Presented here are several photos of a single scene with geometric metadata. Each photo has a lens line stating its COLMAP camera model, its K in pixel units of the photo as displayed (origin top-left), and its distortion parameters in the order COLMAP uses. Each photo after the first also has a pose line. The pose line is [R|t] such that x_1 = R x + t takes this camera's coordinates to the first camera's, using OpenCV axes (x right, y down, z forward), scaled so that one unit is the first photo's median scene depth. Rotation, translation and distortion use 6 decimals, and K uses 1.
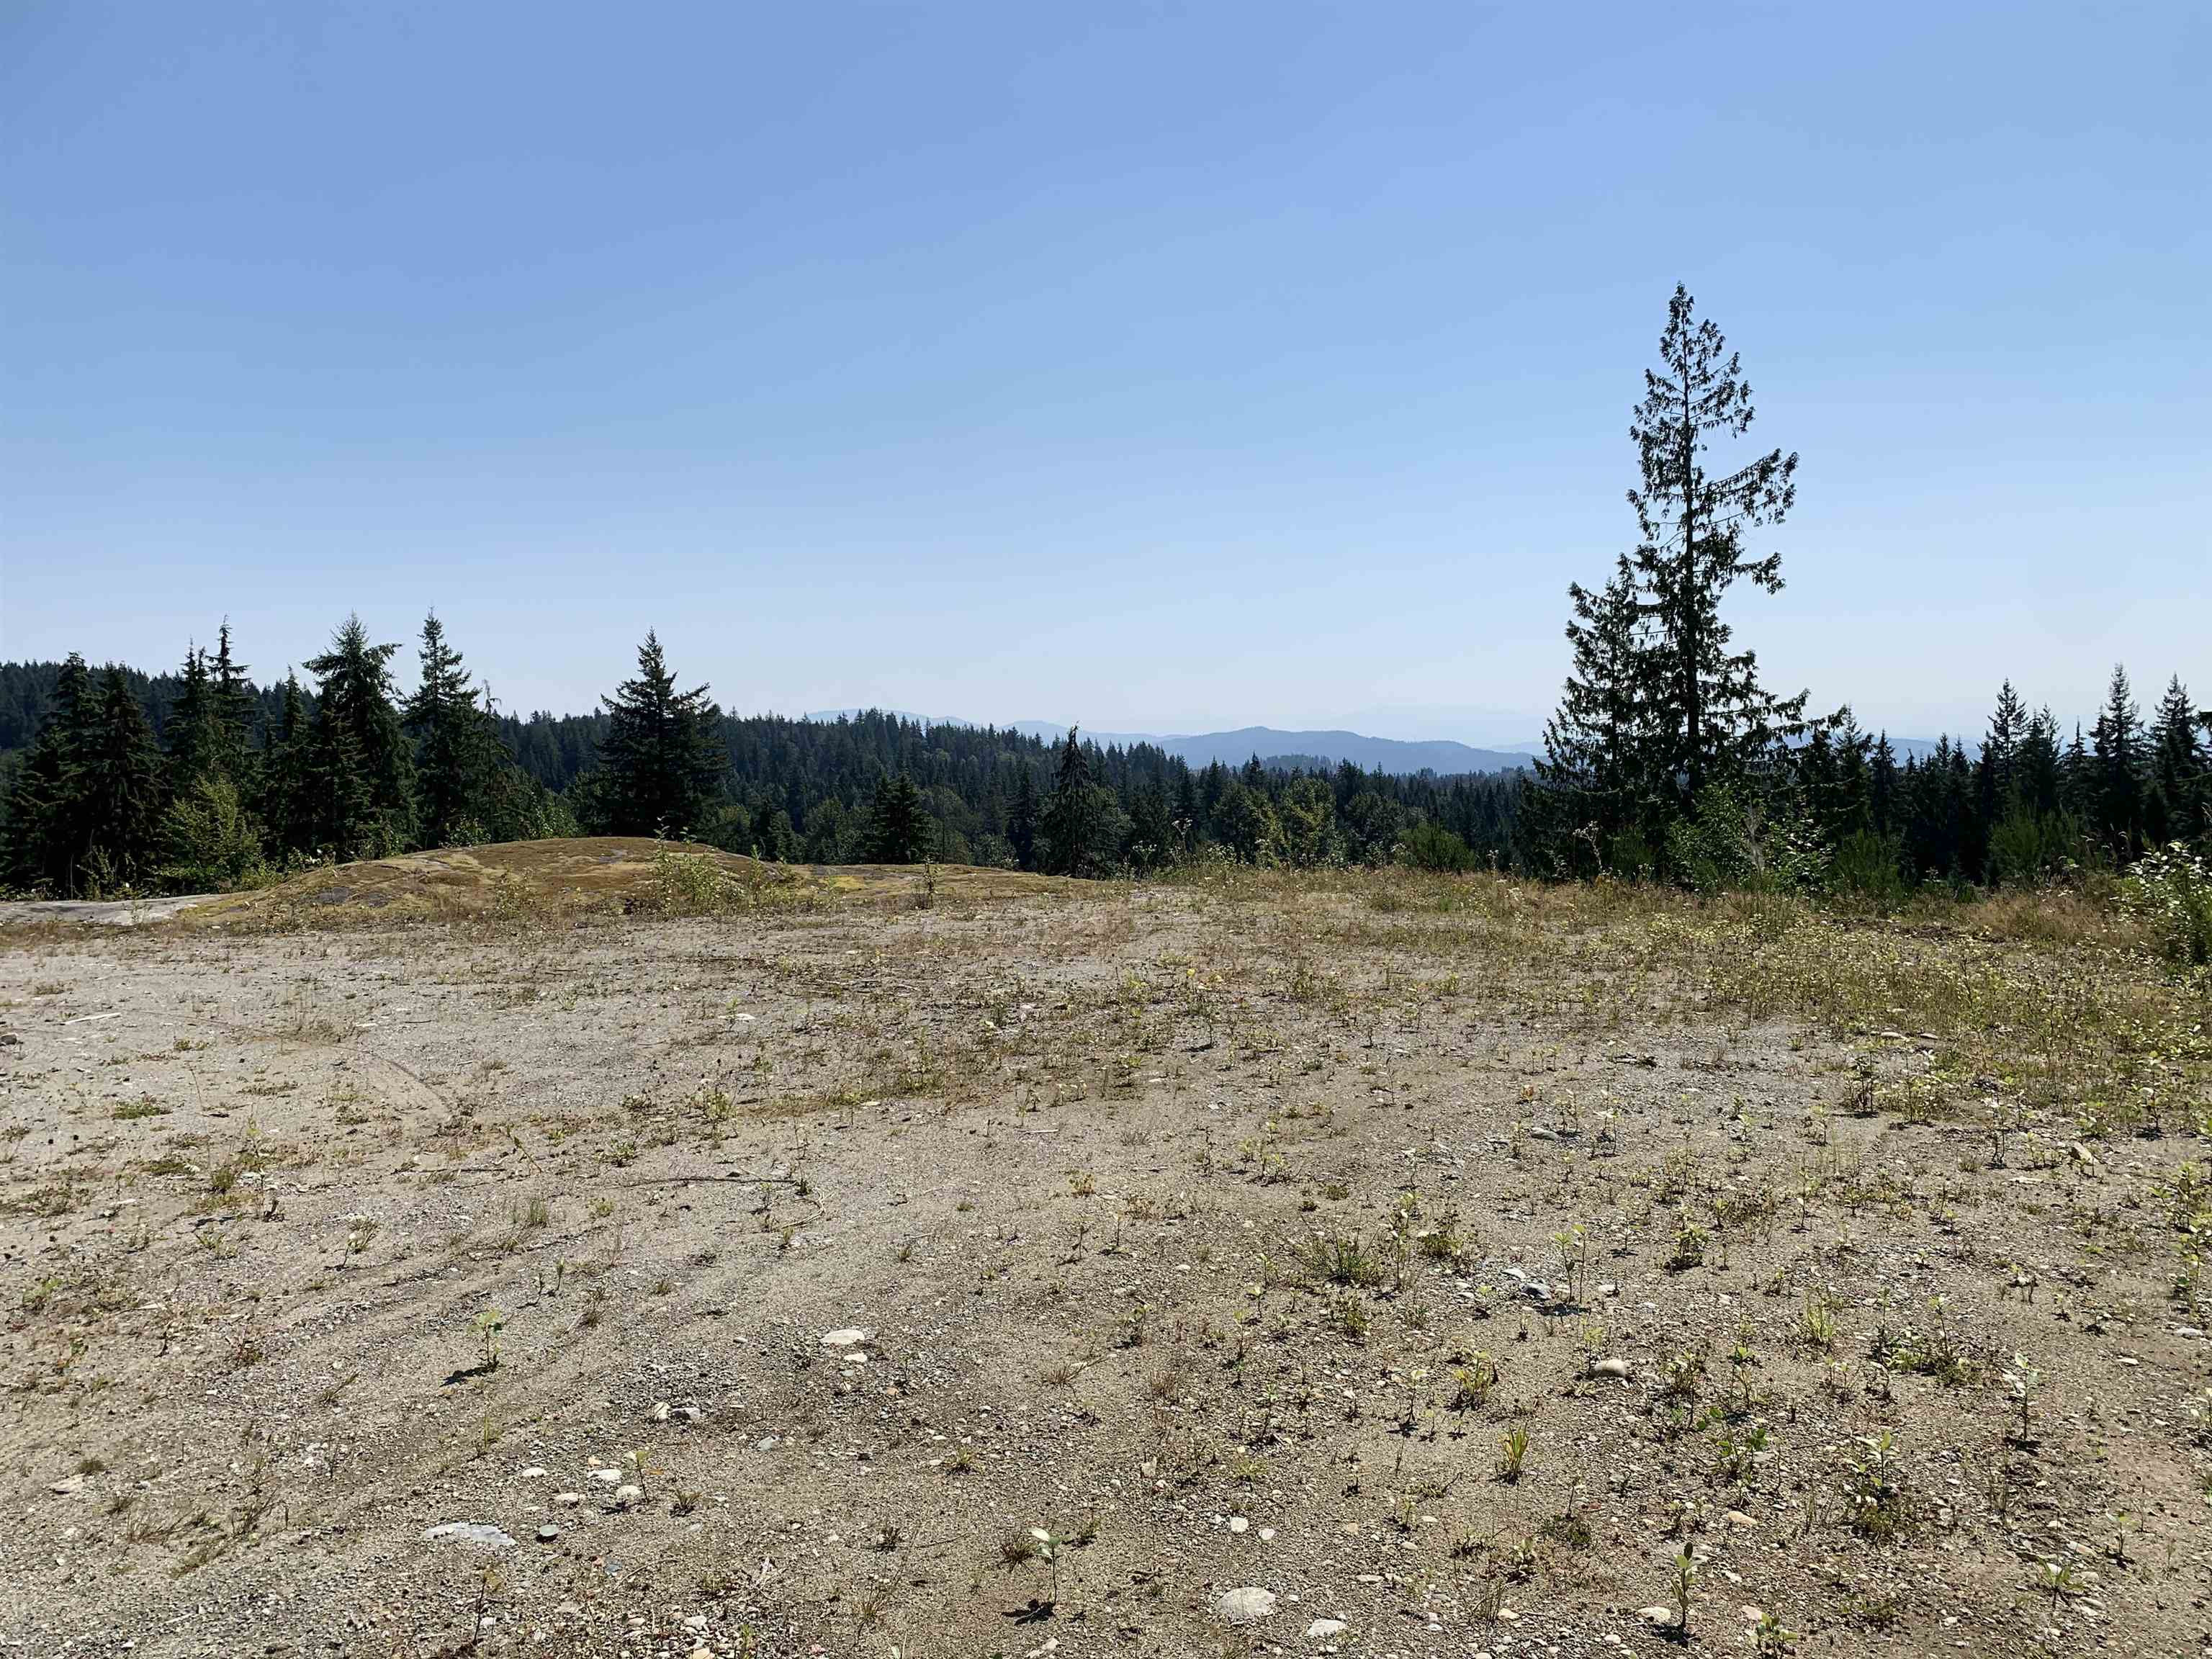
lens RADIAL K [[1681.4, 0, 1106.2], [0, 1681.4, 818.0], [0, 0, 1]] dist [0.052183, -0.057985]
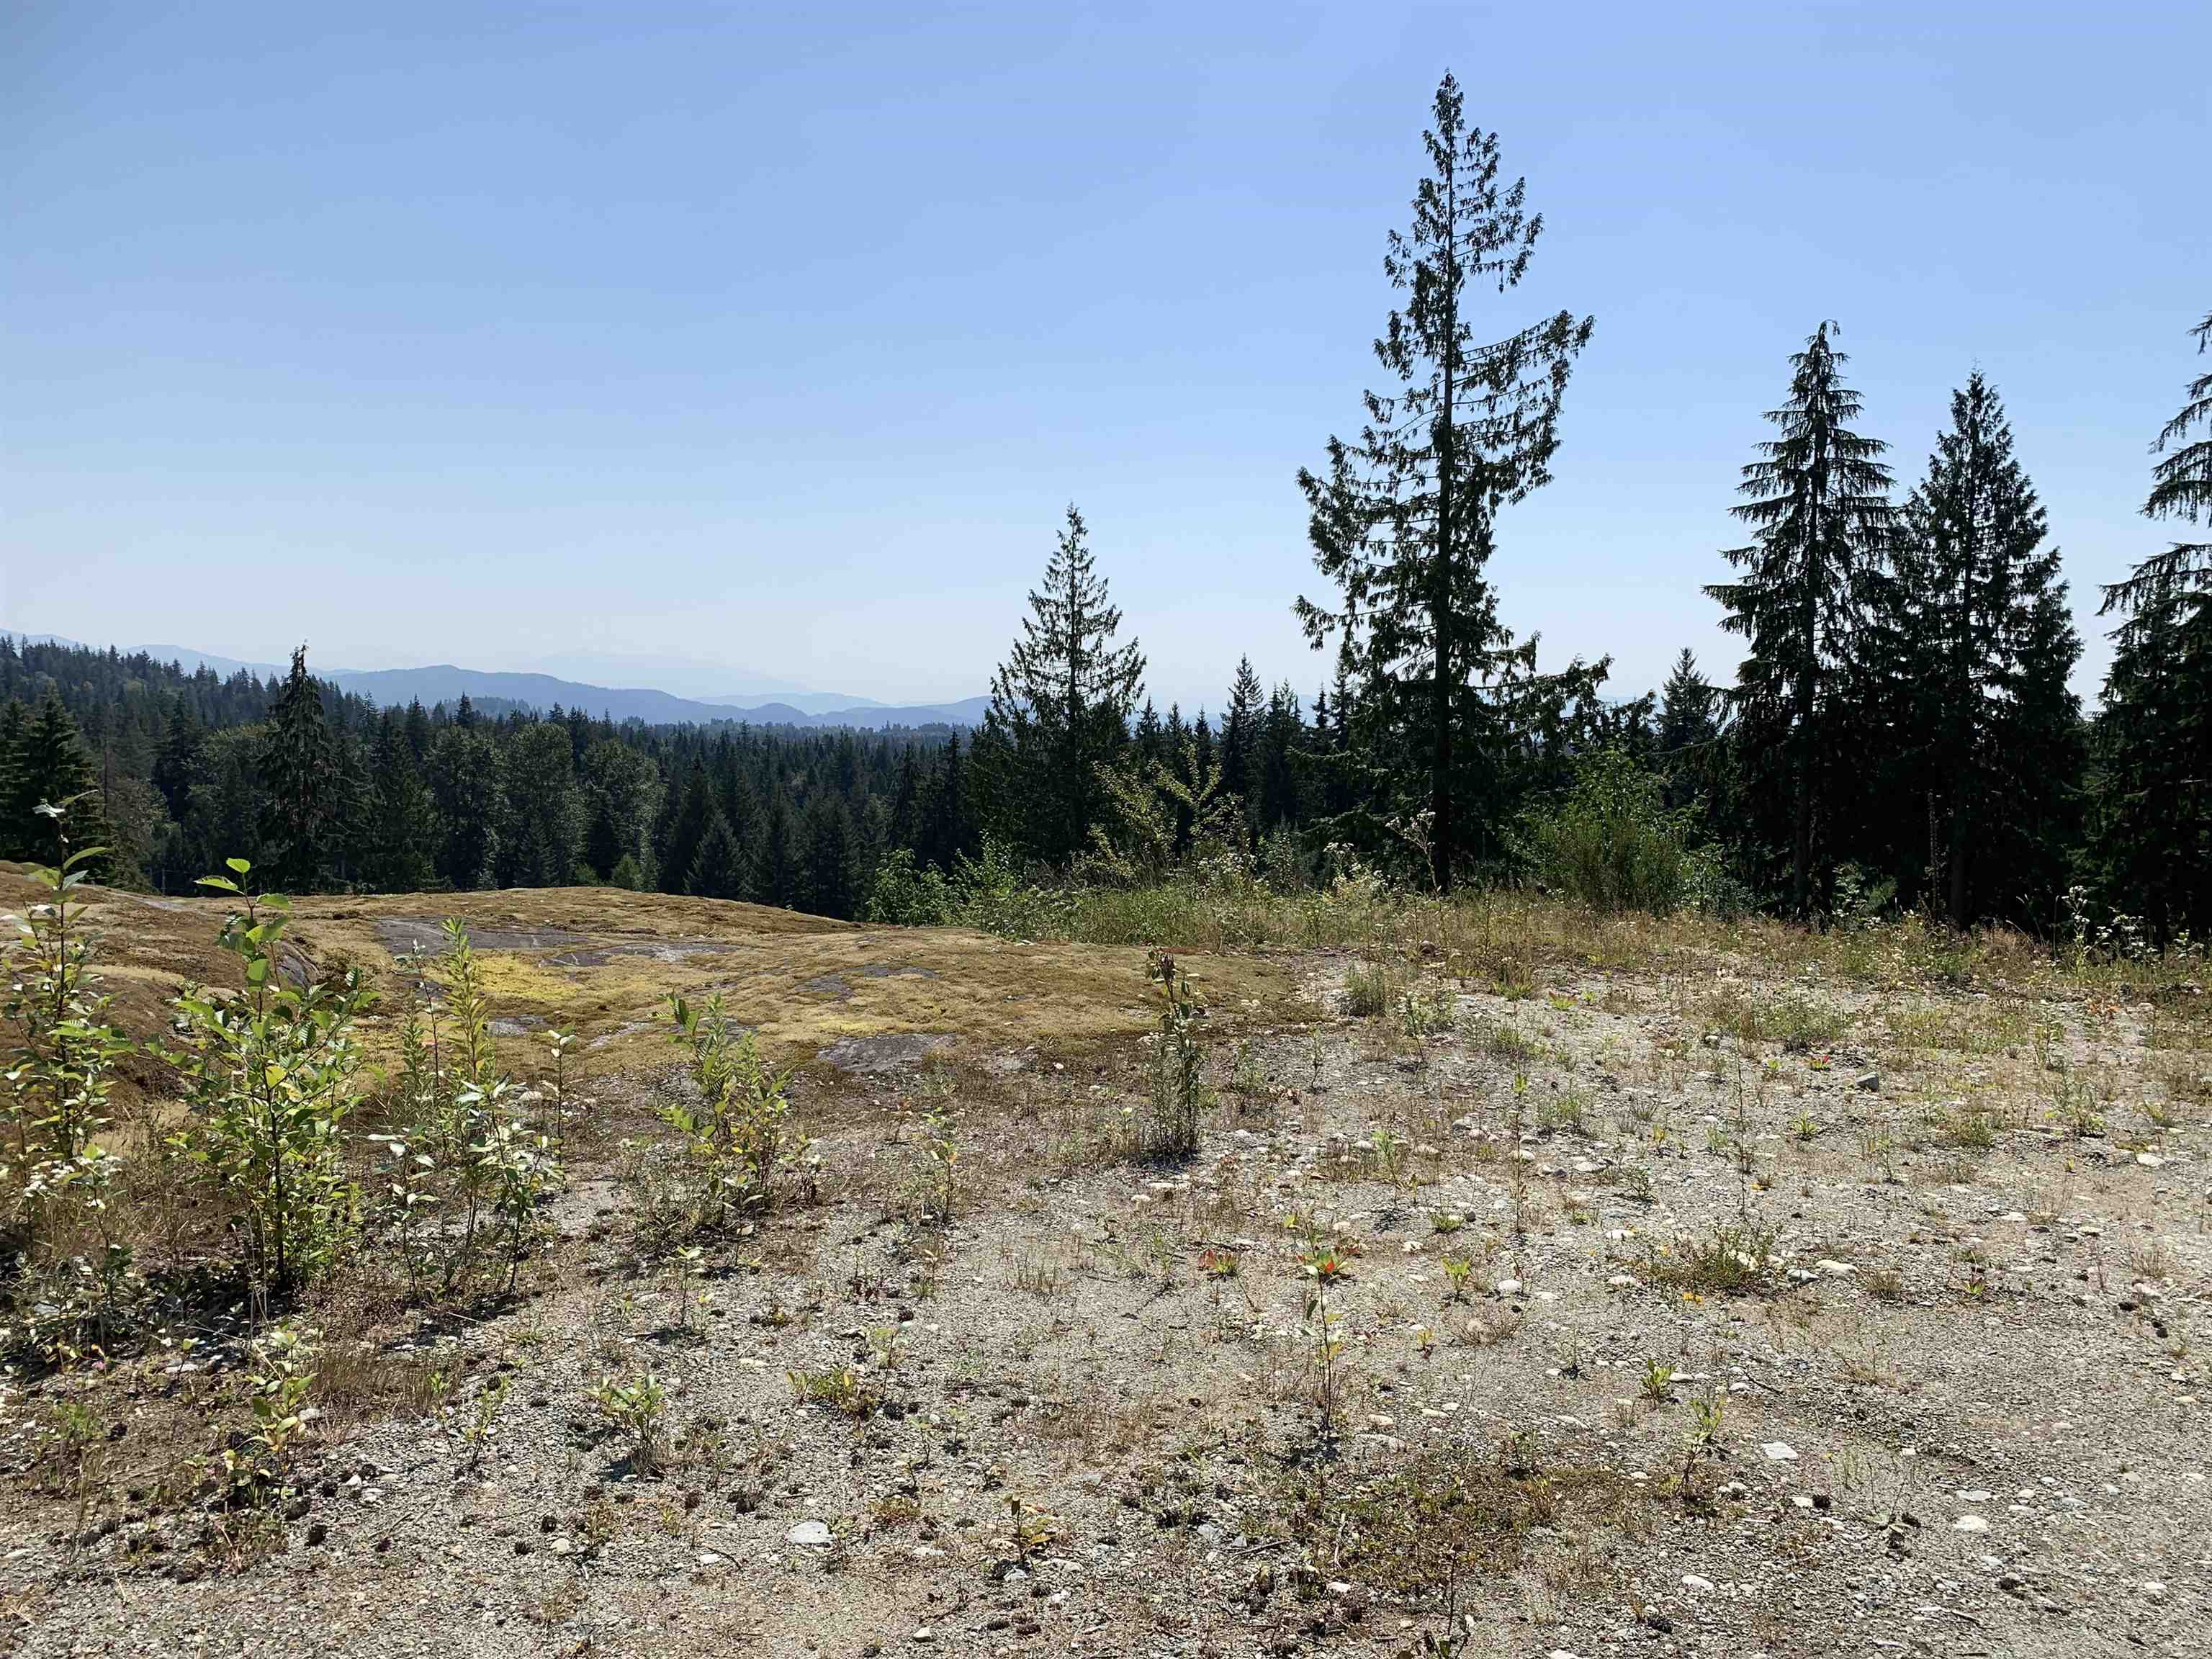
lens RADIAL K [[1681.4, 0, 1101.1], [0, 1681.4, 814.2], [0, 0, 1]] dist [0.052183, -0.057985]
pose [[0.895203, 0.009487, 0.445557, -0.046010], [-0.021182, 0.999549, 0.021275, -0.001248], [-0.445155, -0.028483, 0.895001, 0.145054]]
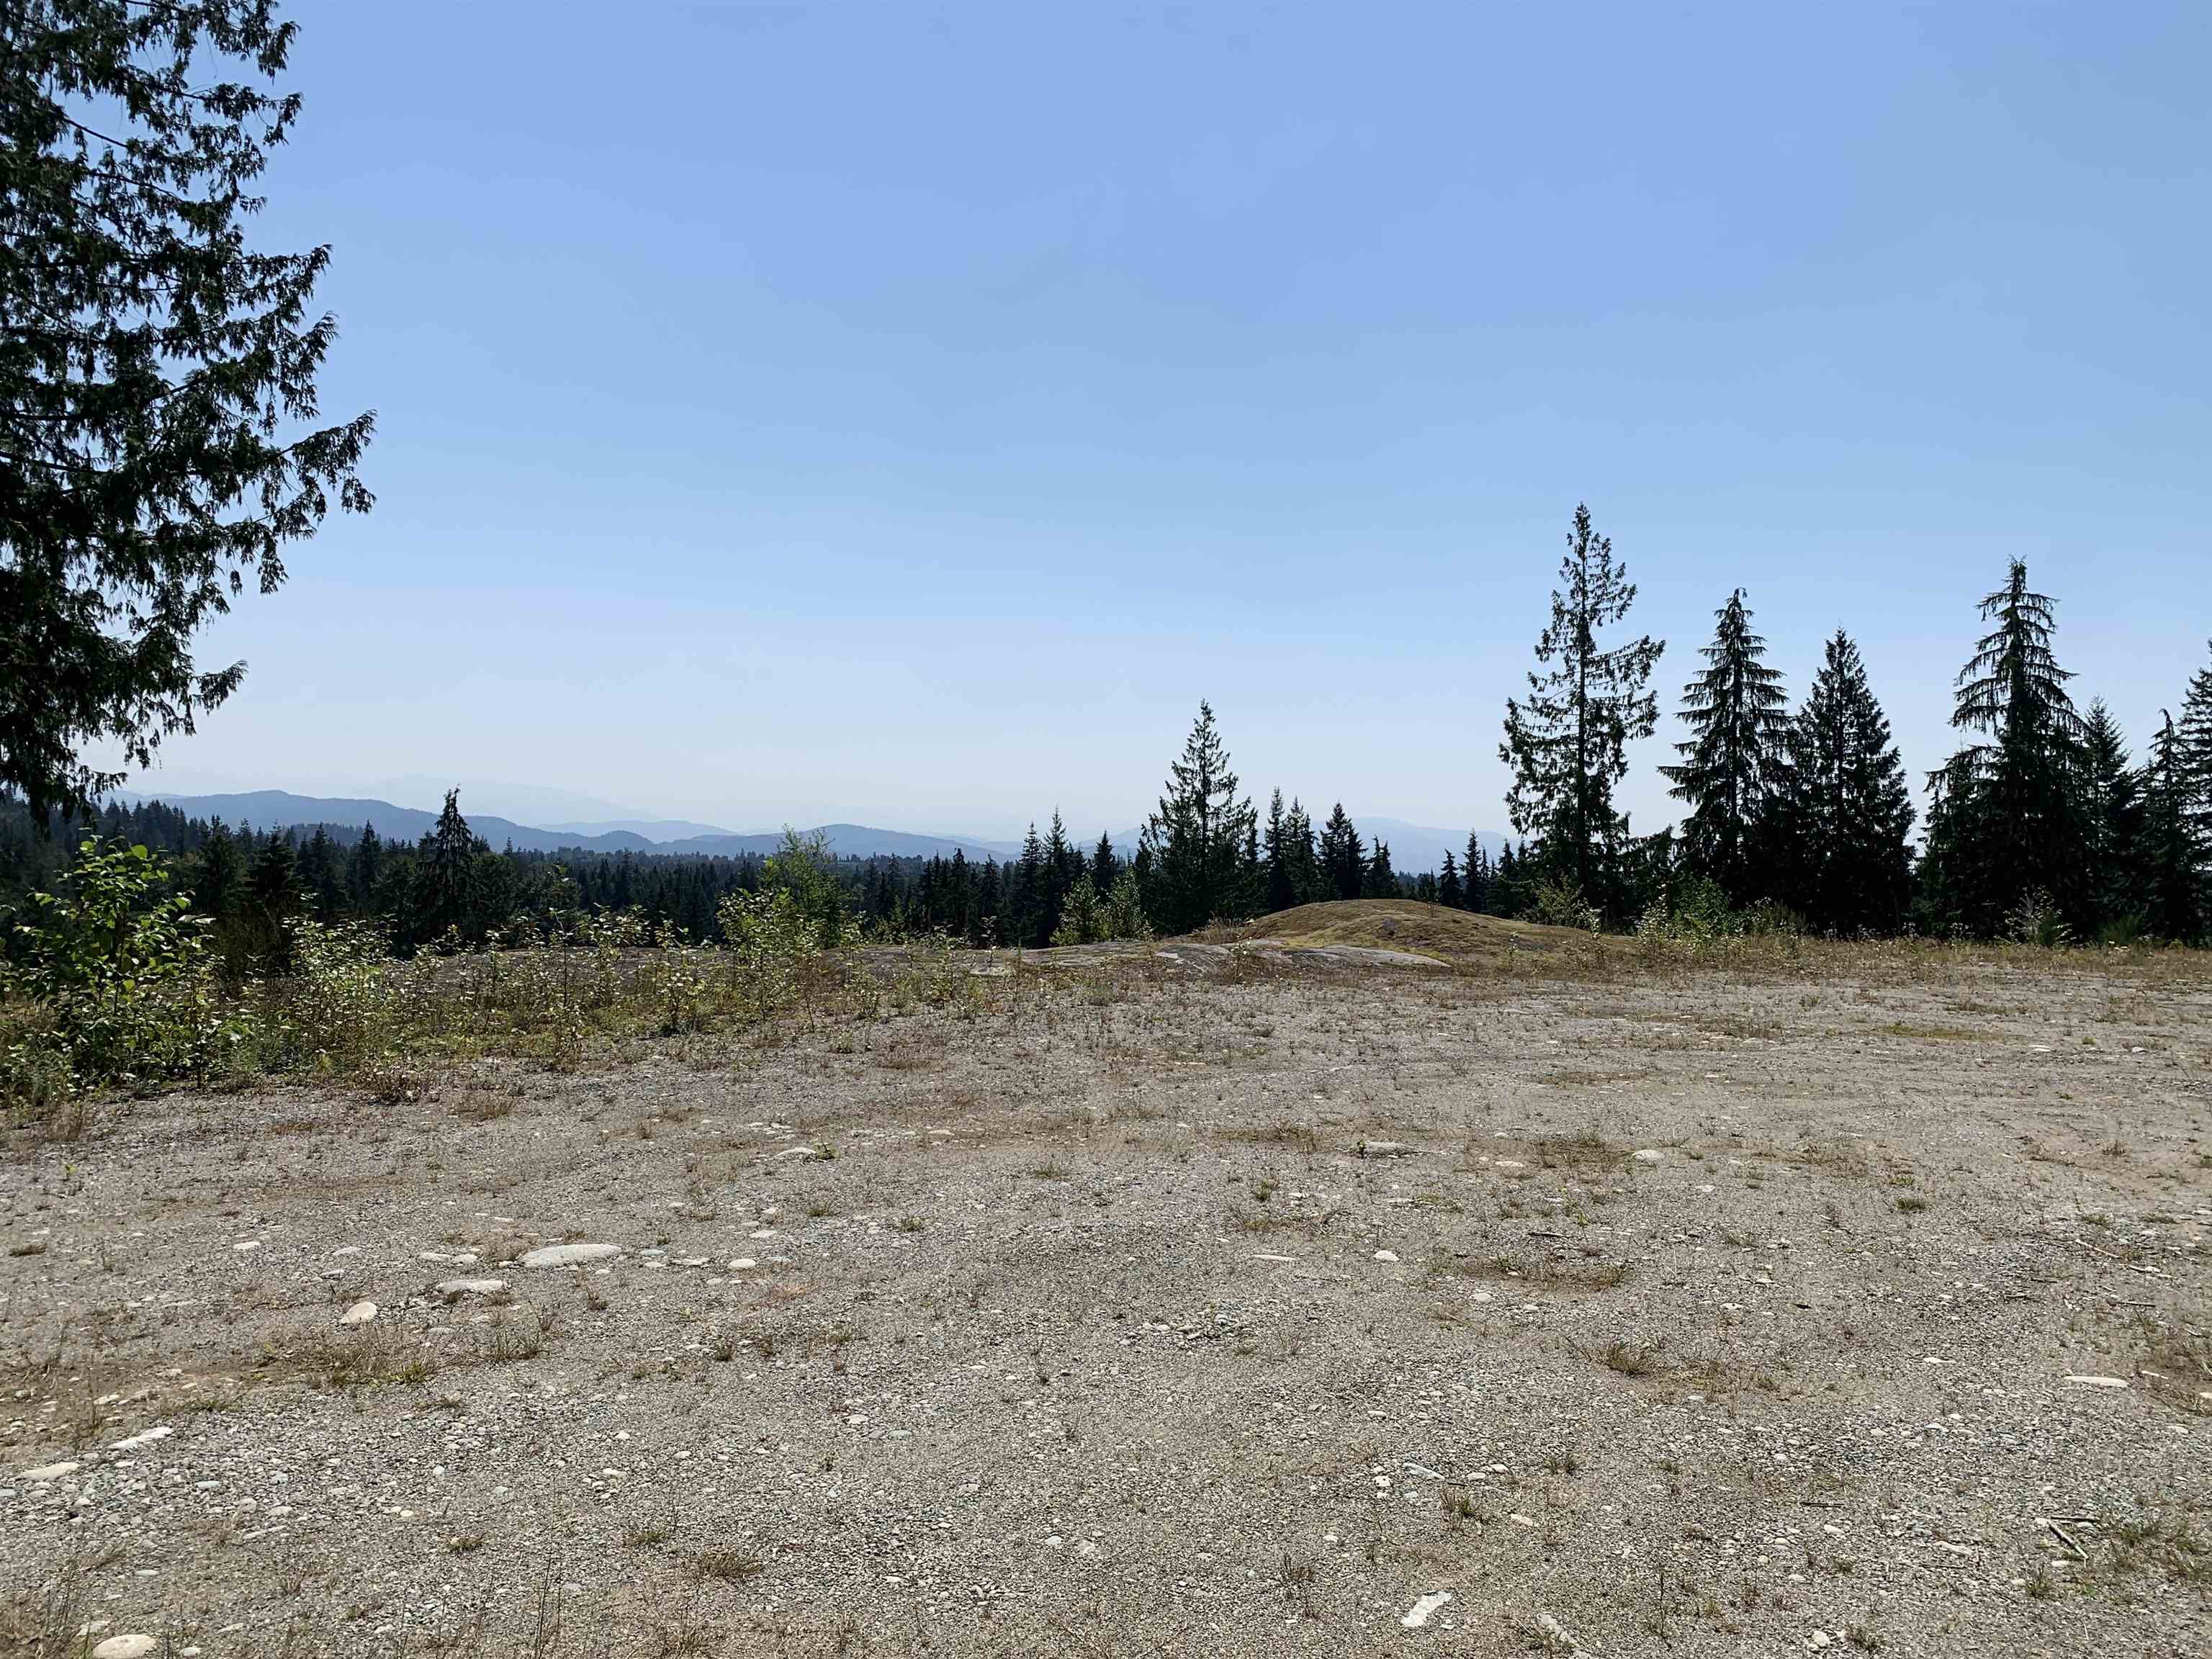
lens RADIAL K [[1681.4, 0, 1108.8], [0, 1681.4, 829.4], [0, 0, 1]] dist [0.052183, -0.057985]
pose [[0.849174, 0.045060, 0.526187, -0.245147], [-0.022876, 0.998557, -0.048594, 0.005063], [-0.527617, 0.029228, 0.848979, 0.027472]]
